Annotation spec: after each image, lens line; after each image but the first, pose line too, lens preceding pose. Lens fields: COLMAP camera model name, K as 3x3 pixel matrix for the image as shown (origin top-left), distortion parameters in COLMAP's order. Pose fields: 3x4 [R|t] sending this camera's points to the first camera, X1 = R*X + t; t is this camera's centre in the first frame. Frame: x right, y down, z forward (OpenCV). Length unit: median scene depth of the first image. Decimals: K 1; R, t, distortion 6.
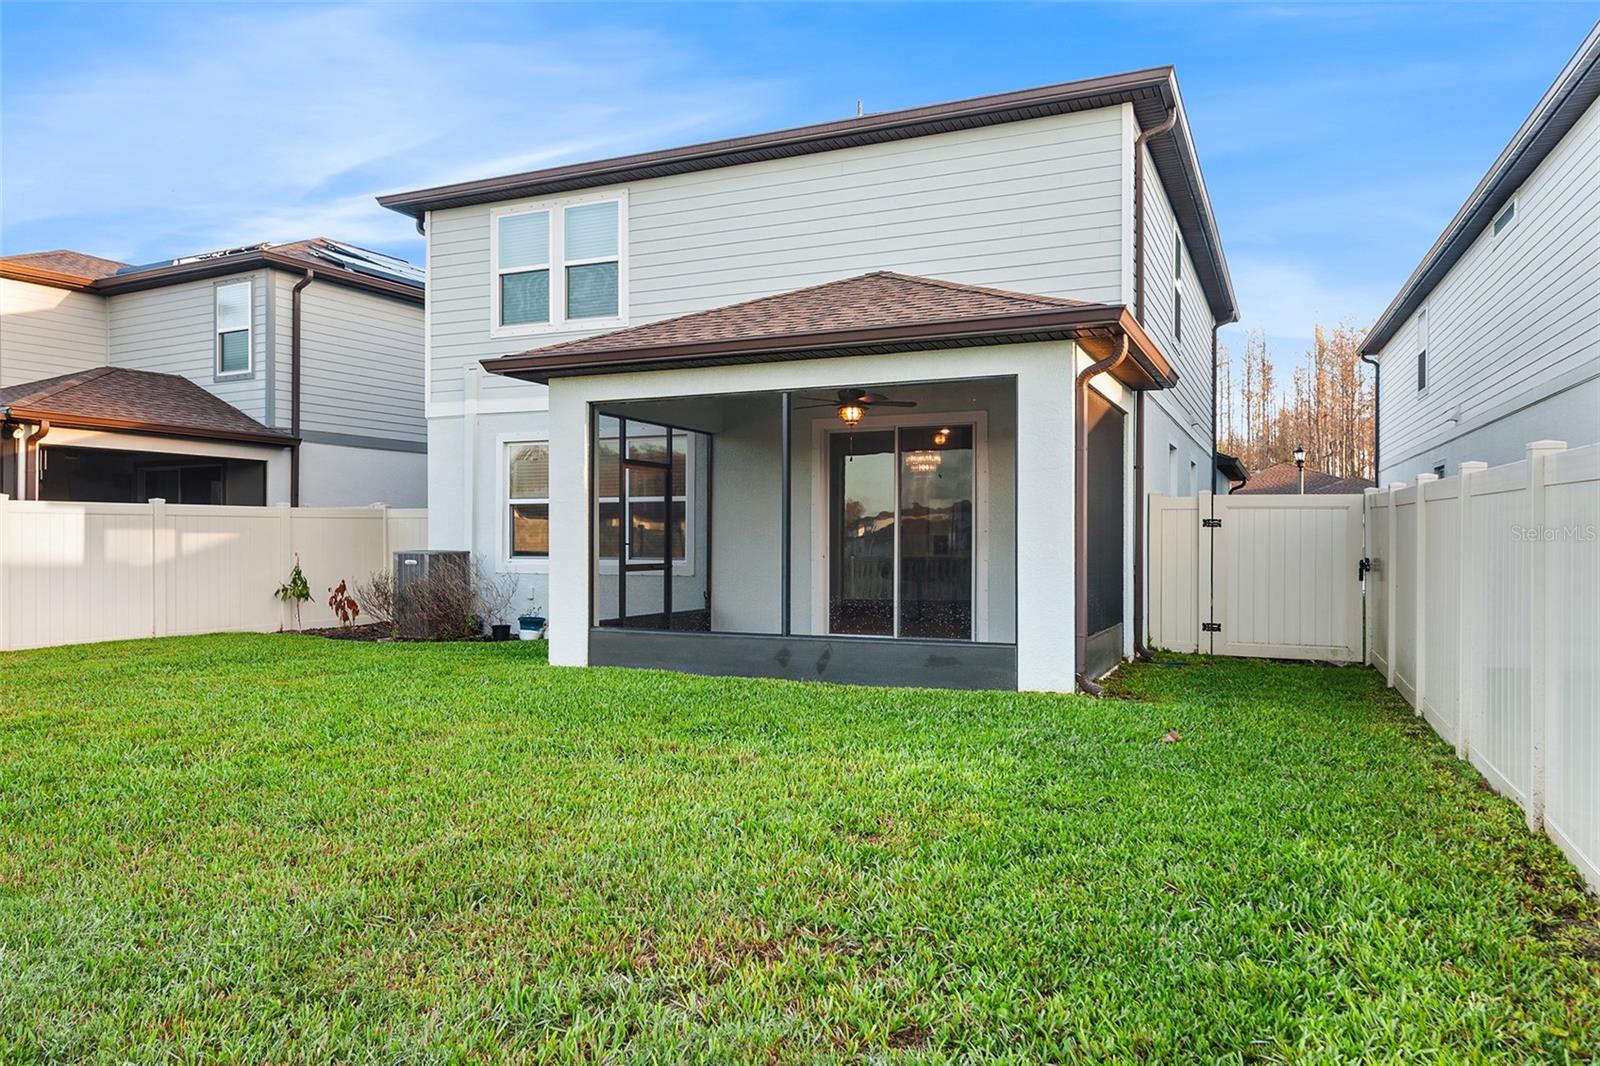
lens RADIAL K [[1117.3, 0, 804.6], [0, 1117.3, 538.5], [0, 0, 1]] dist [-0.007353, 0.047413]
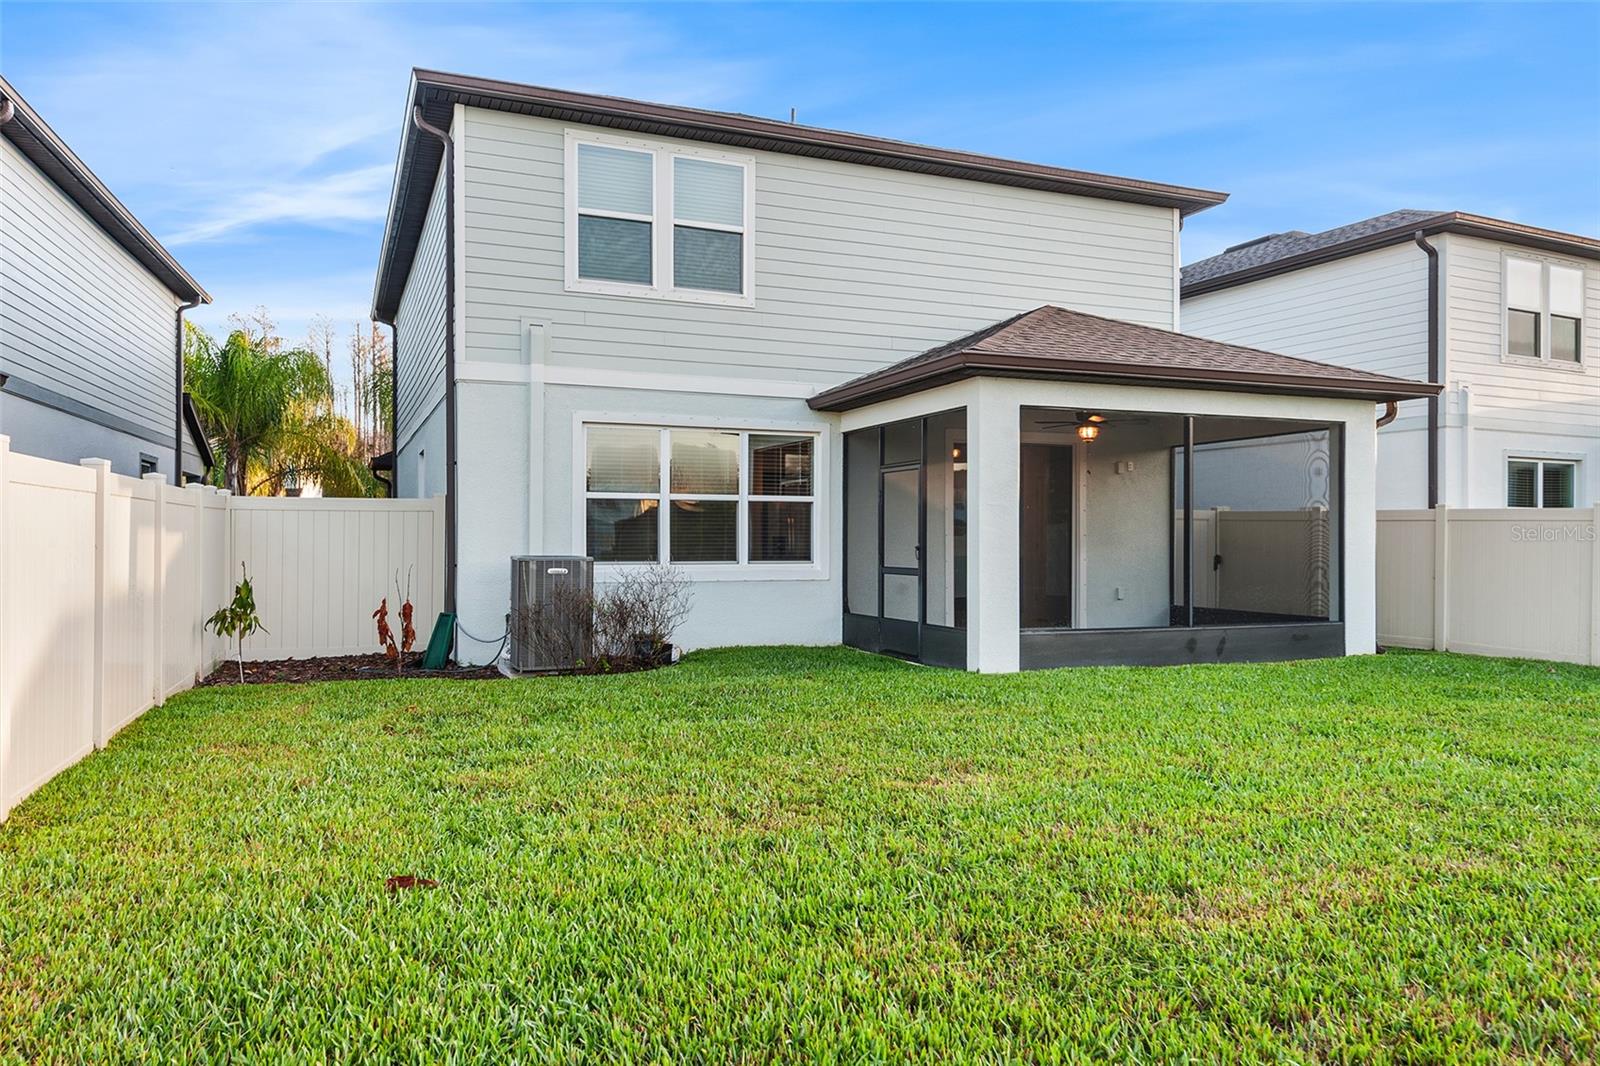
lens RADIAL K [[1117.3, 0, 804.6], [0, 1117.3, 538.5], [0, 0, 1]] dist [-0.007353, 0.047413]
pose [[0.687656, 0.006299, 0.726010, -0.788494], [-0.003521, 0.999980, -0.005342, 0.002575], [-0.726028, 0.001117, 0.687664, 0.345027]]
